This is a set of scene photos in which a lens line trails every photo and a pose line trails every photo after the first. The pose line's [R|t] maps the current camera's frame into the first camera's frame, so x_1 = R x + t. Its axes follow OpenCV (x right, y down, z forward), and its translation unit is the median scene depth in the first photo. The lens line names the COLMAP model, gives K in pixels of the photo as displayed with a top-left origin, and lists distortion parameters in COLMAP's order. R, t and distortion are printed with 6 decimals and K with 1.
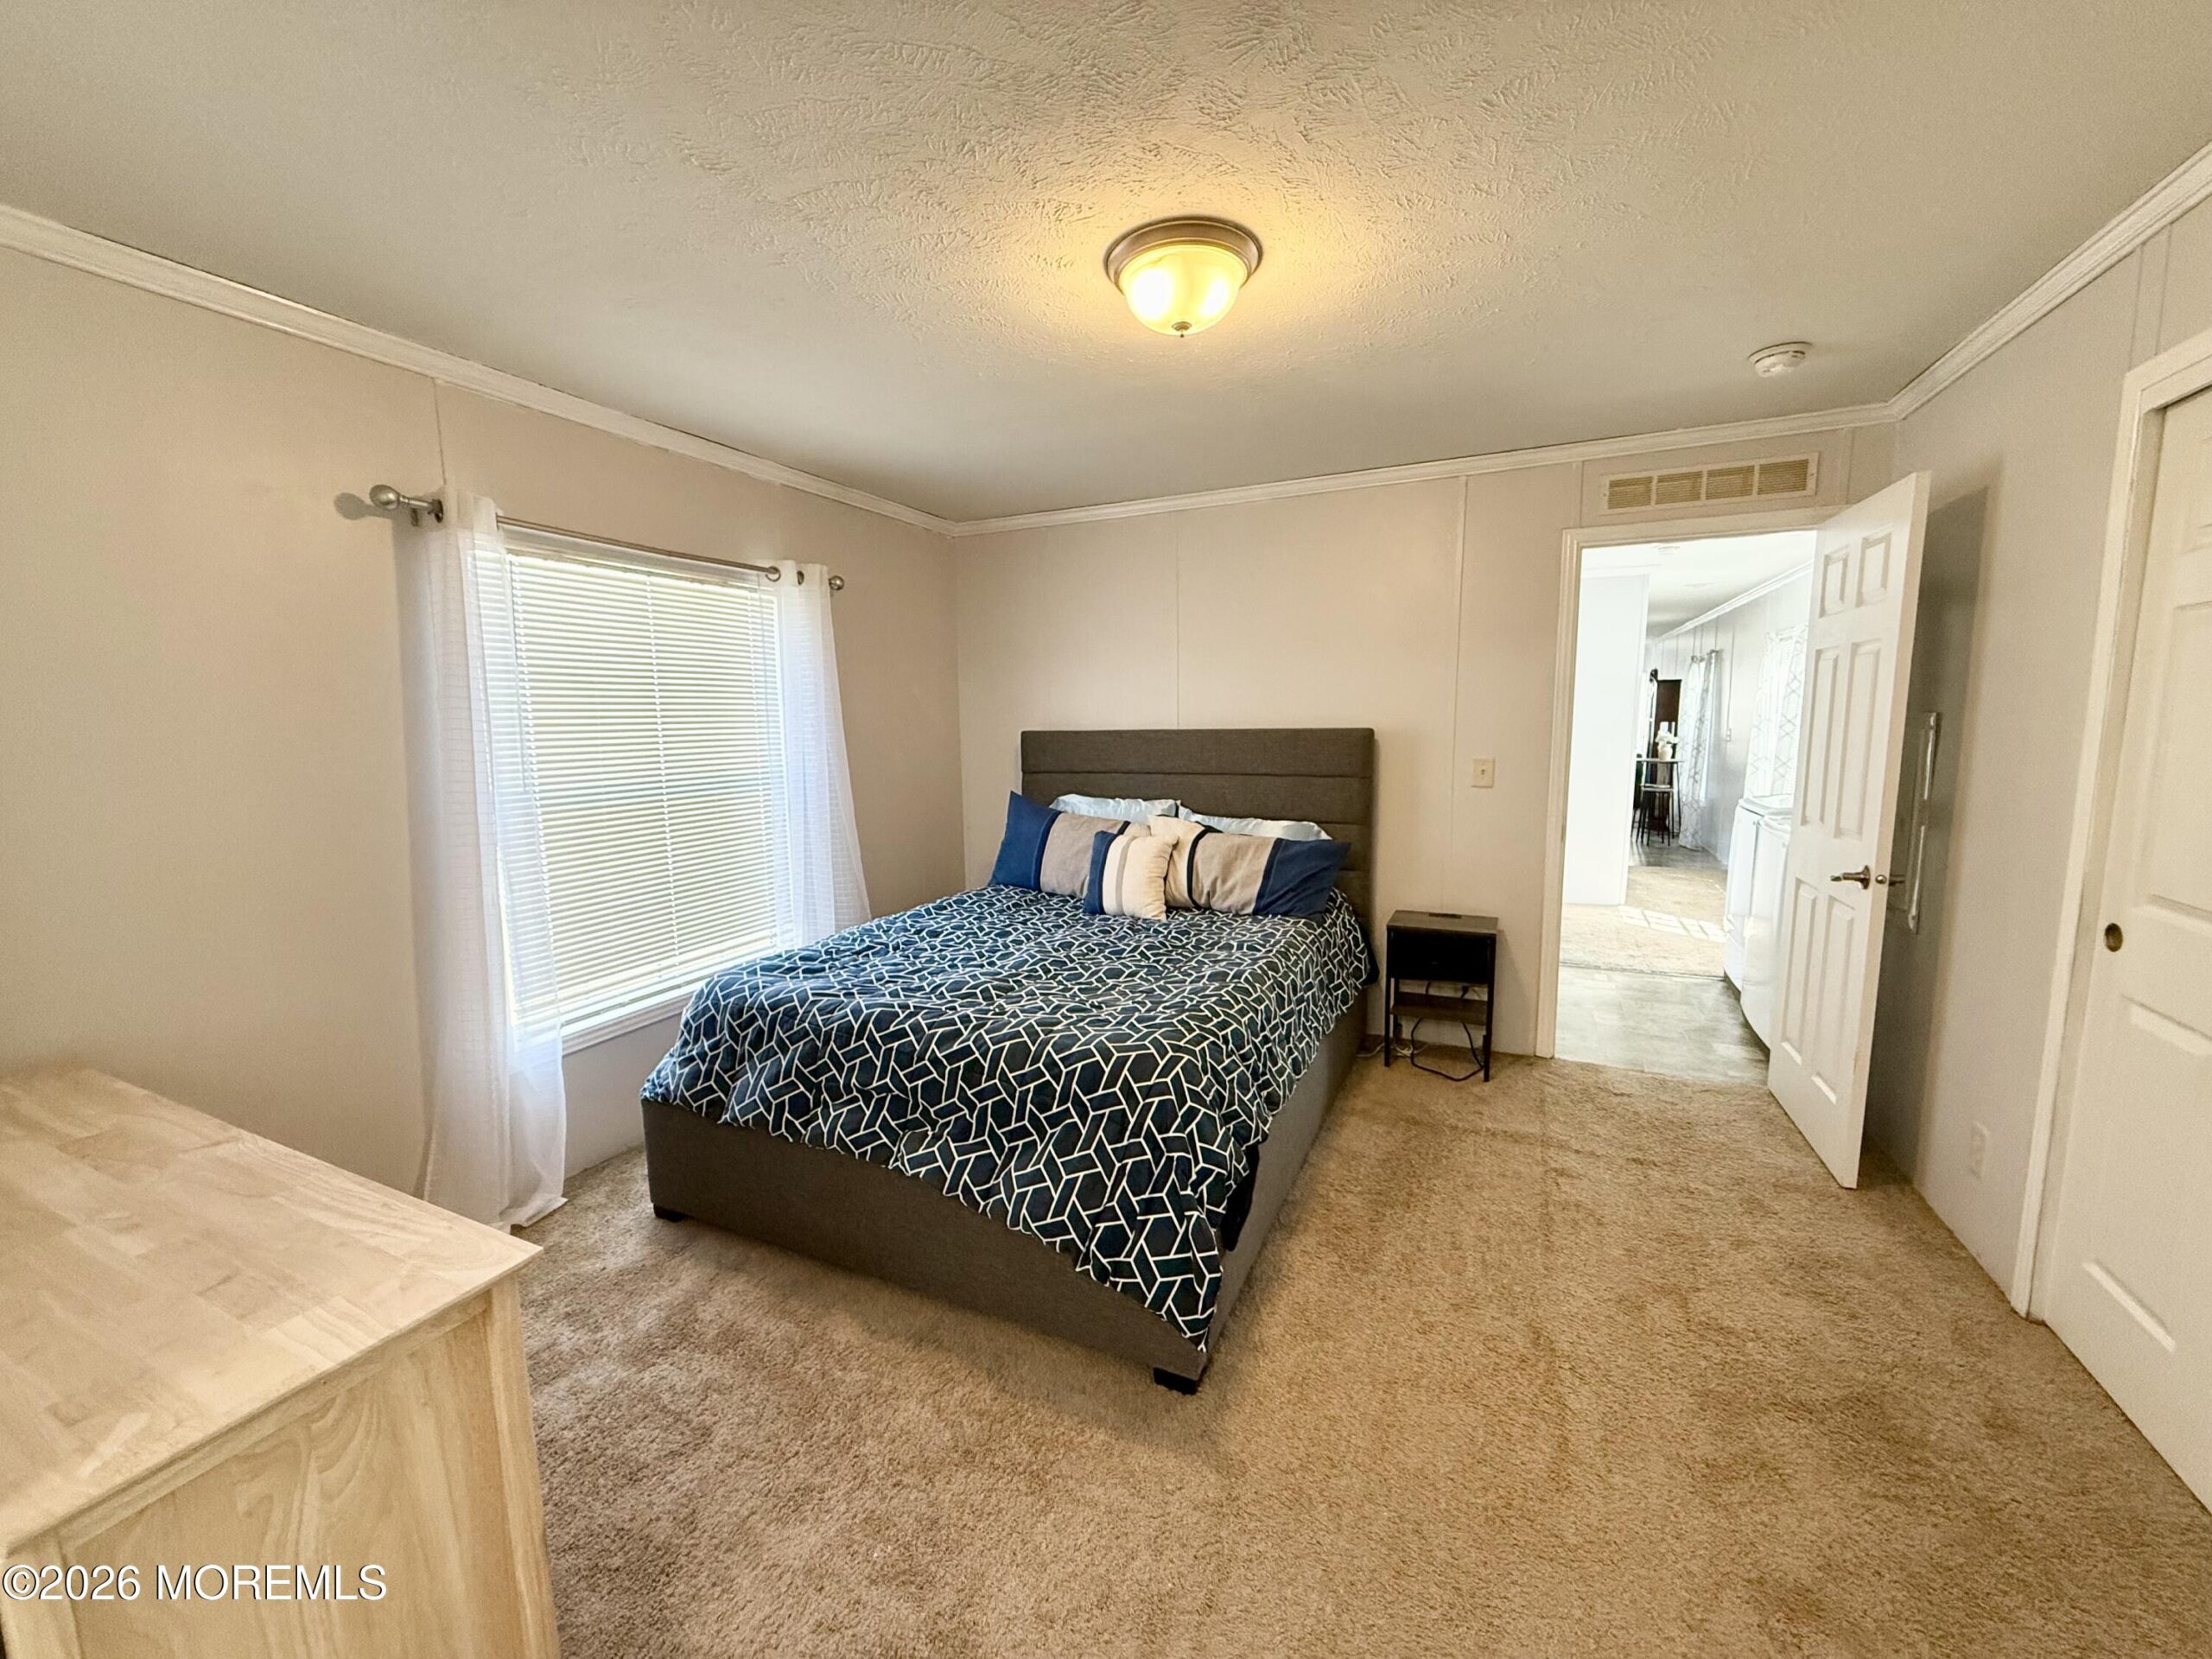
lens RADIAL K [[877.5, 0, 1106.0], [0, 877.5, 829.5], [0, 0, 1]] dist [-0.001165, -0.000308]
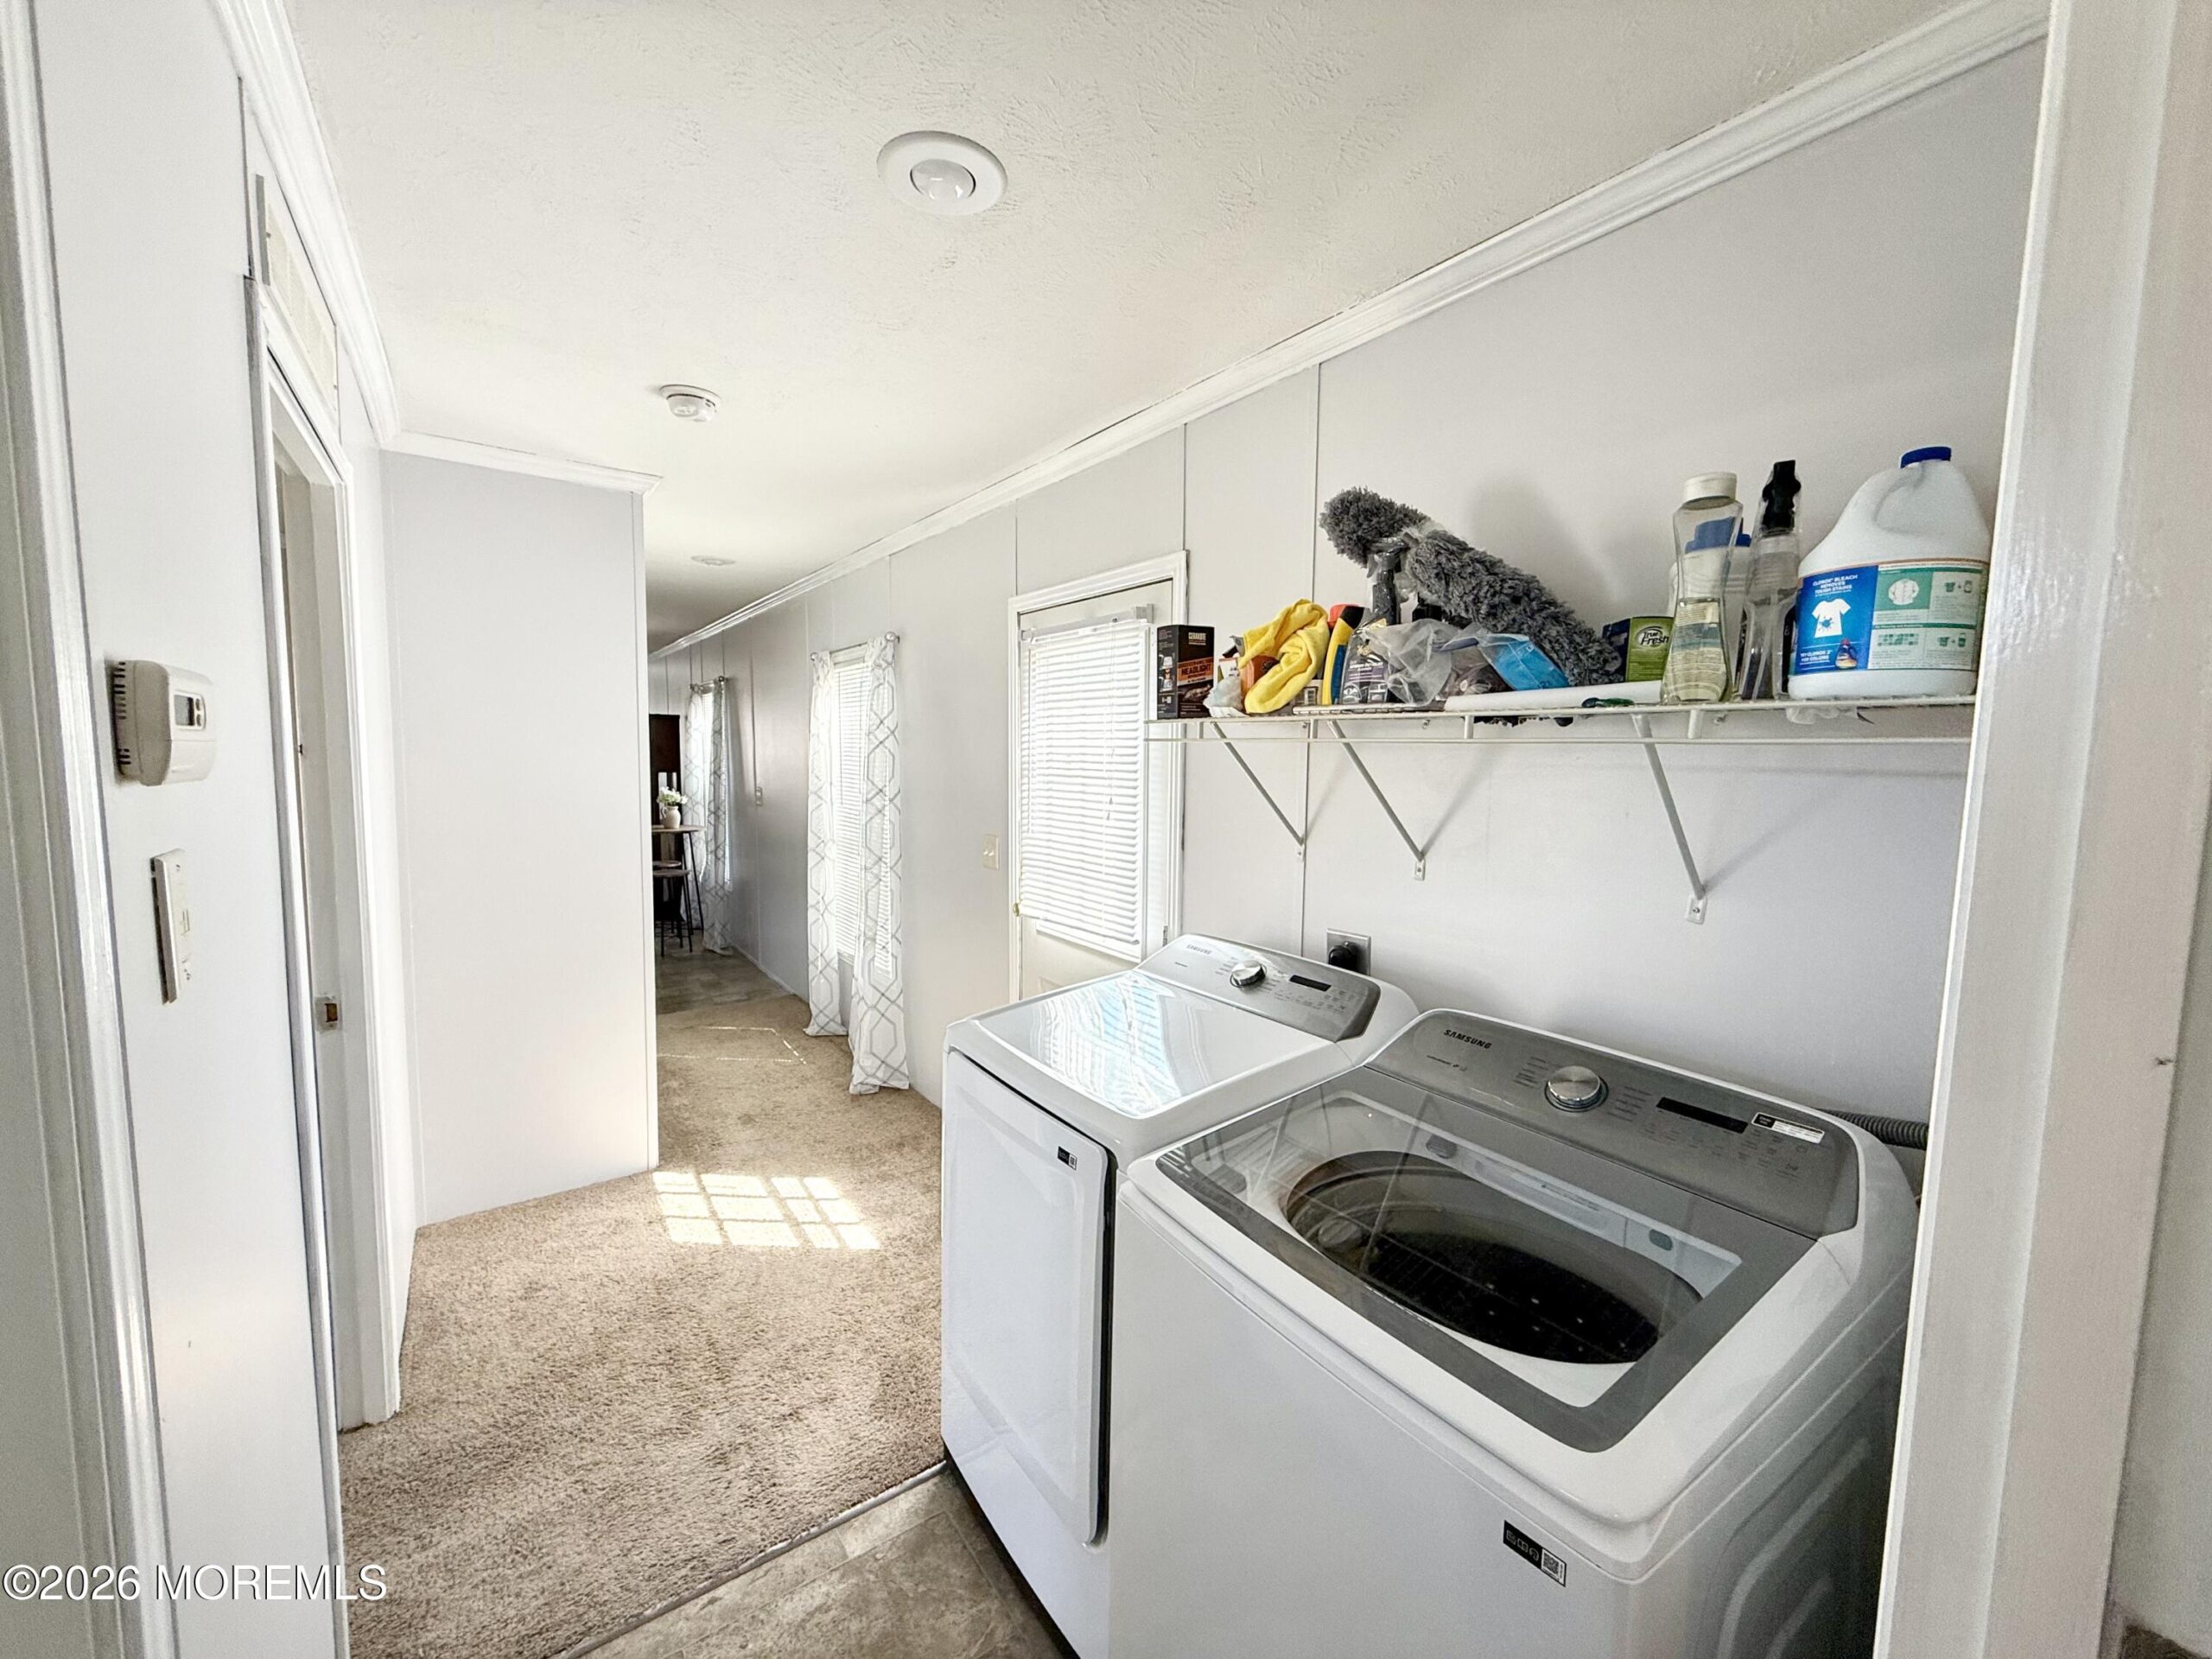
lens RADIAL K [[877.5, 0, 1106.0], [0, 877.5, 829.5], [0, 0, 1]] dist [-0.001165, -0.000308]
pose [[0.497225, -0.045583, 0.866423, 0.204359], [0.087257, 0.996183, 0.002335, -0.050682], [-0.863223, 0.074441, 0.499305, 0.356019]]
